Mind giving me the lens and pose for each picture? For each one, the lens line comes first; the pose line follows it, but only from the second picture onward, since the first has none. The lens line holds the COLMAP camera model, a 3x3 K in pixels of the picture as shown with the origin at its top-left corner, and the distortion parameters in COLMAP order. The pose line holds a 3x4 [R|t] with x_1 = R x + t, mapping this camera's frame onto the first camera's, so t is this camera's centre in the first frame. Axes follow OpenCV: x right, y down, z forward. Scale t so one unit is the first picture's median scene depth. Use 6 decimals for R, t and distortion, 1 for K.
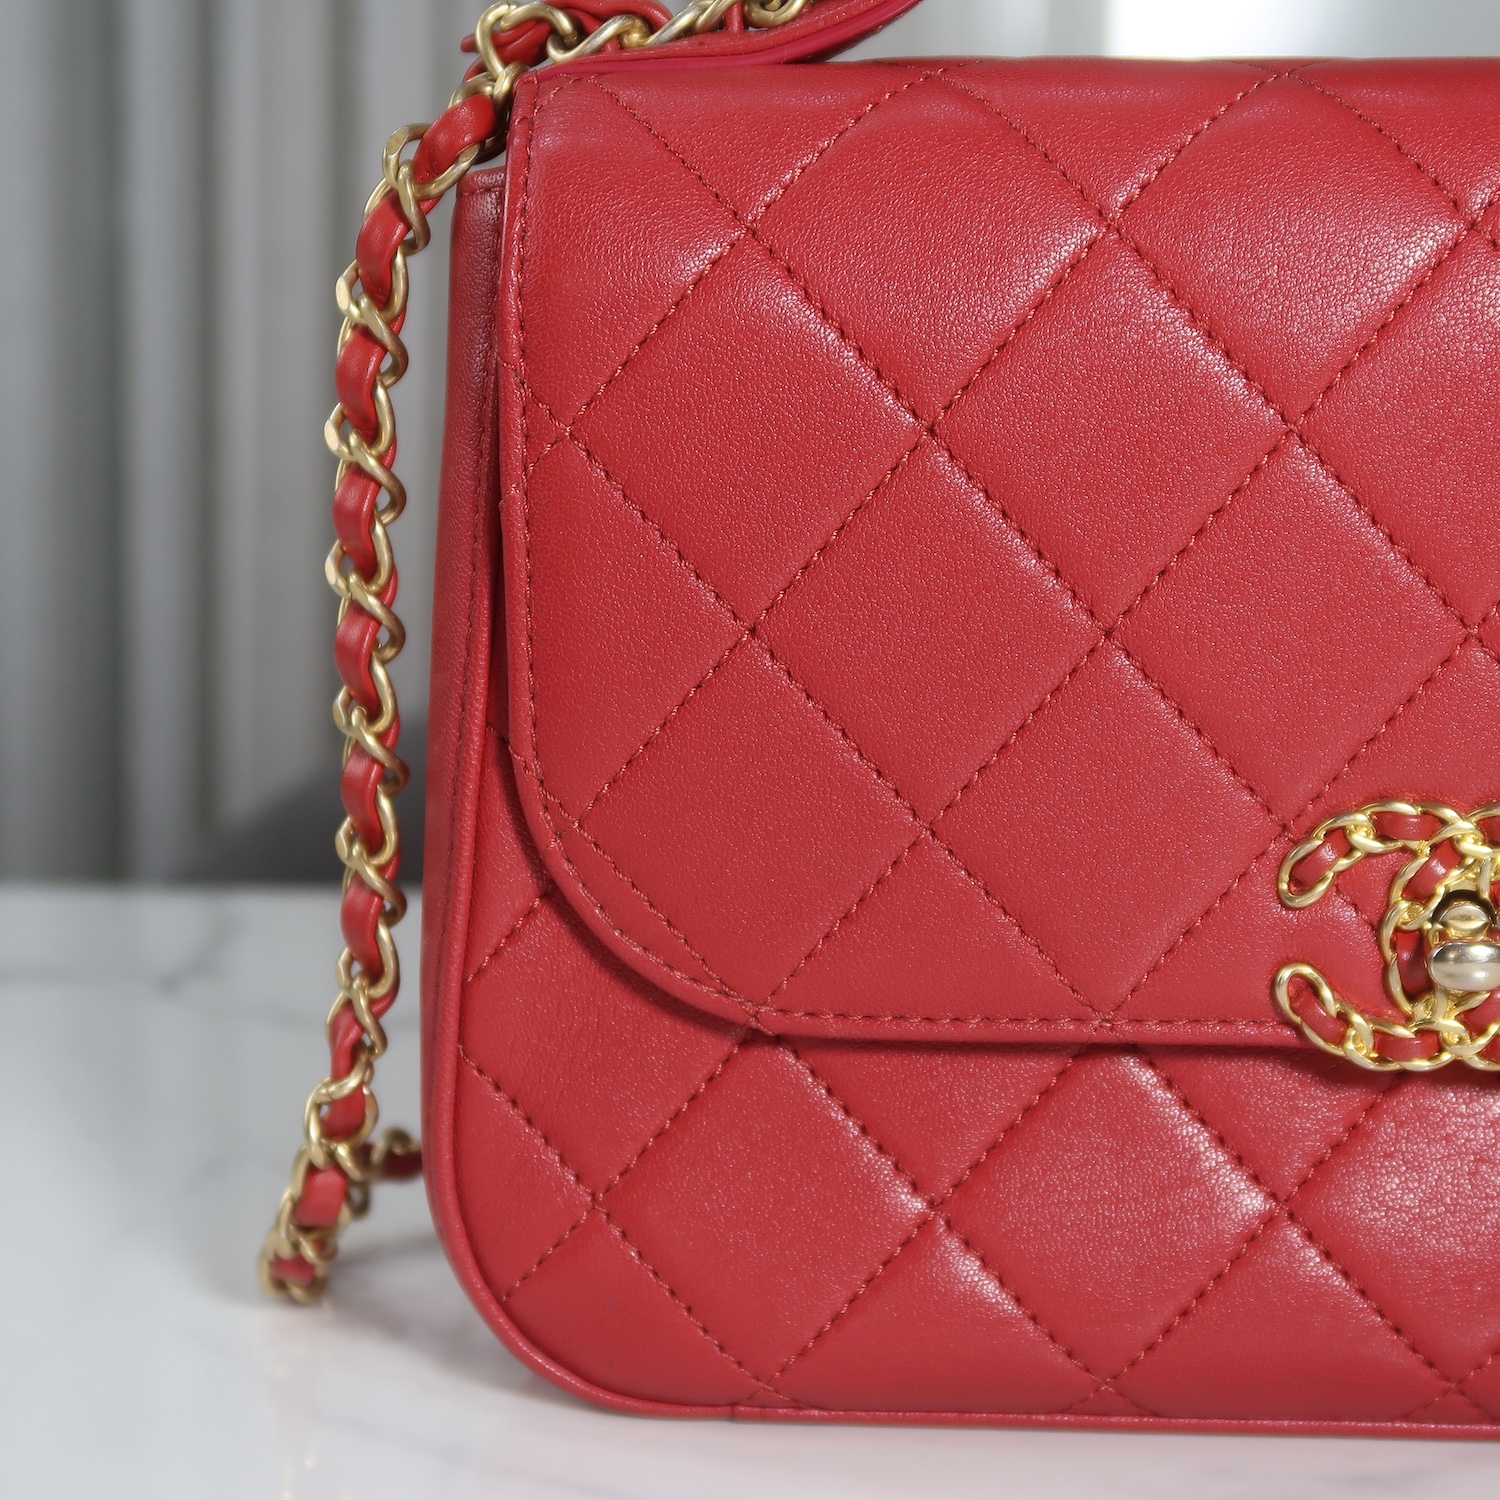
lens RADIAL K [[1059.4, 0, 817.0], [0, 1059.4, 749.0], [0, 0, 1]] dist [0.000033, -0.000368]
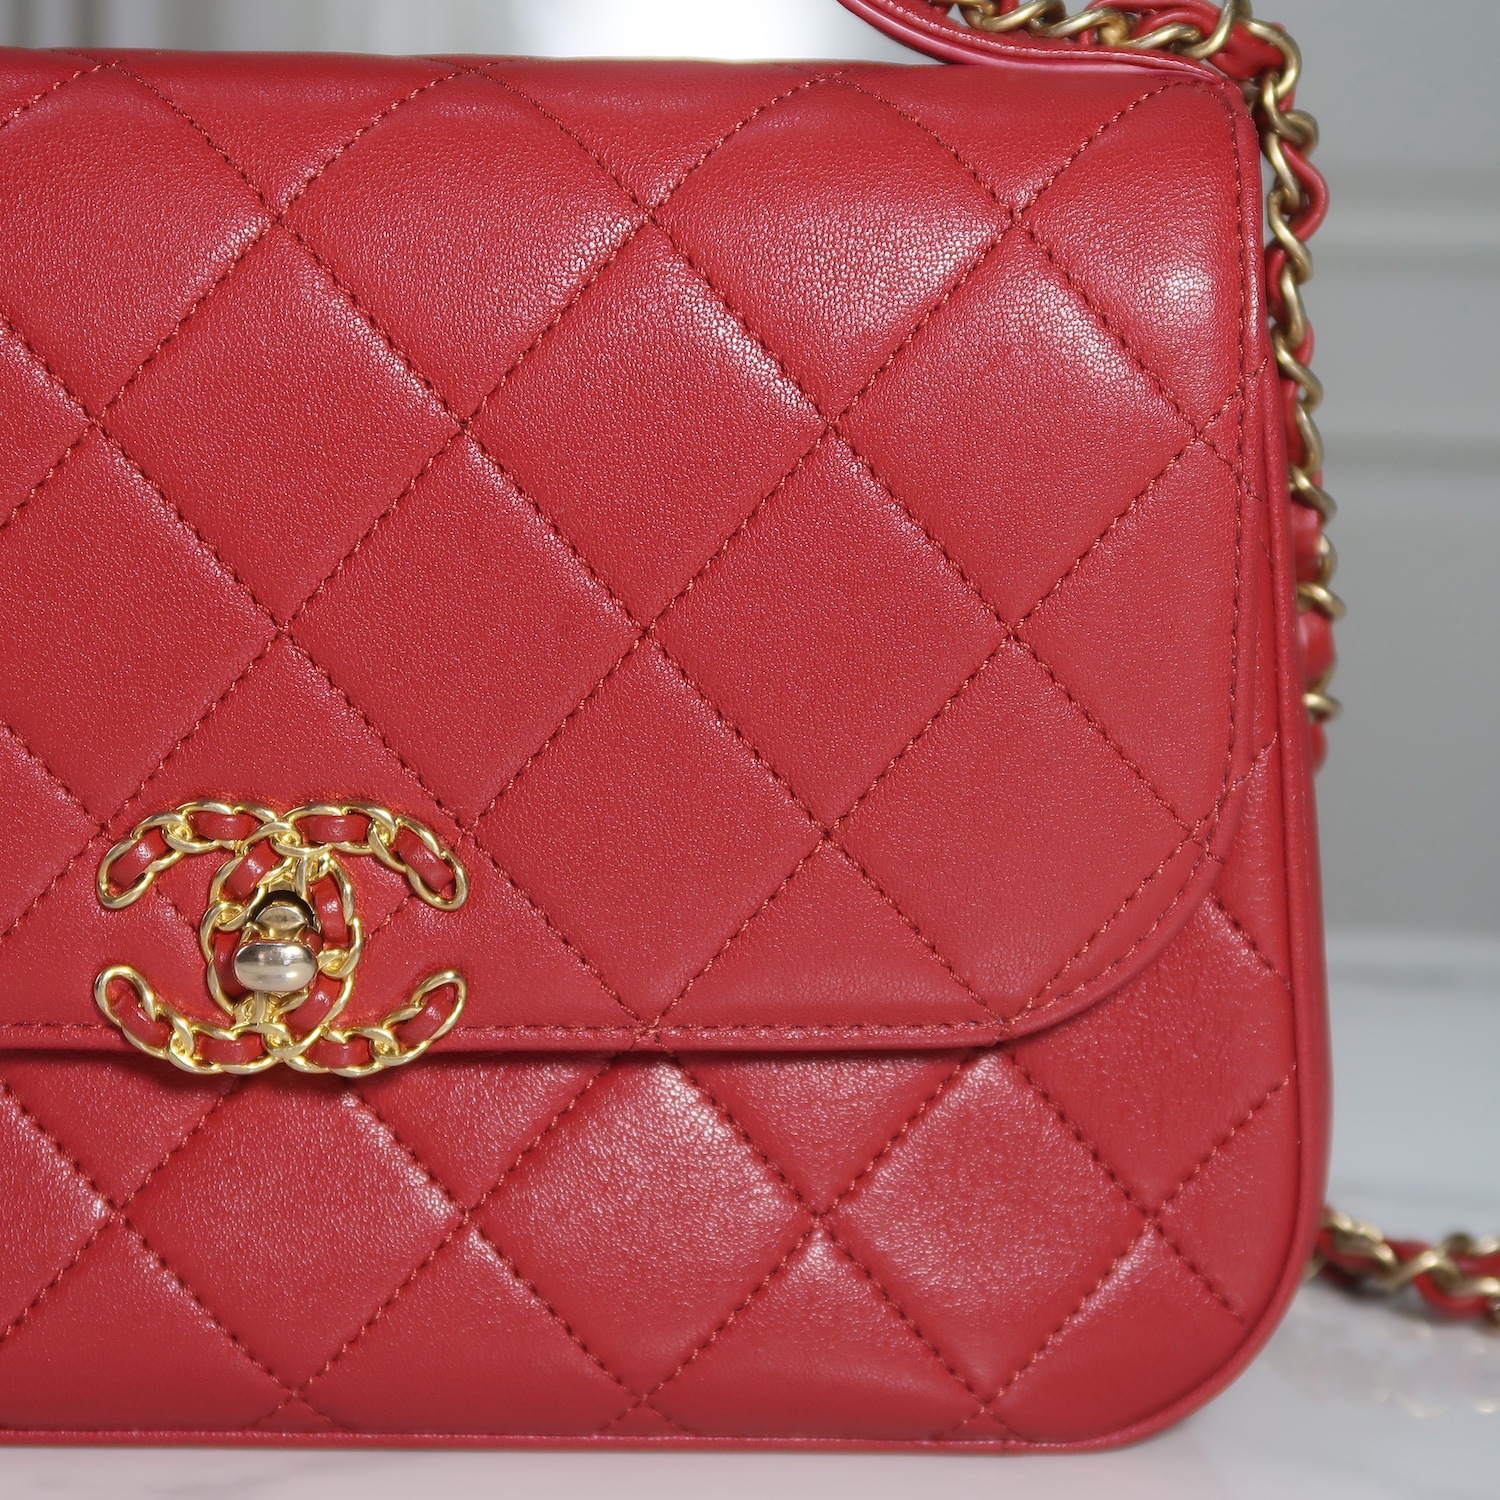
lens RADIAL K [[1075.1, 0, 750.0], [0, 1075.1, 750.0], [0, 0, 1]] dist [-0.001716, -0.001065]
pose [[0.999572, 0.001101, 0.029235, 1.011197], [-0.000960, 0.999988, -0.004836, 0.006723], [-0.029240, 0.004806, 0.999561, -0.014561]]
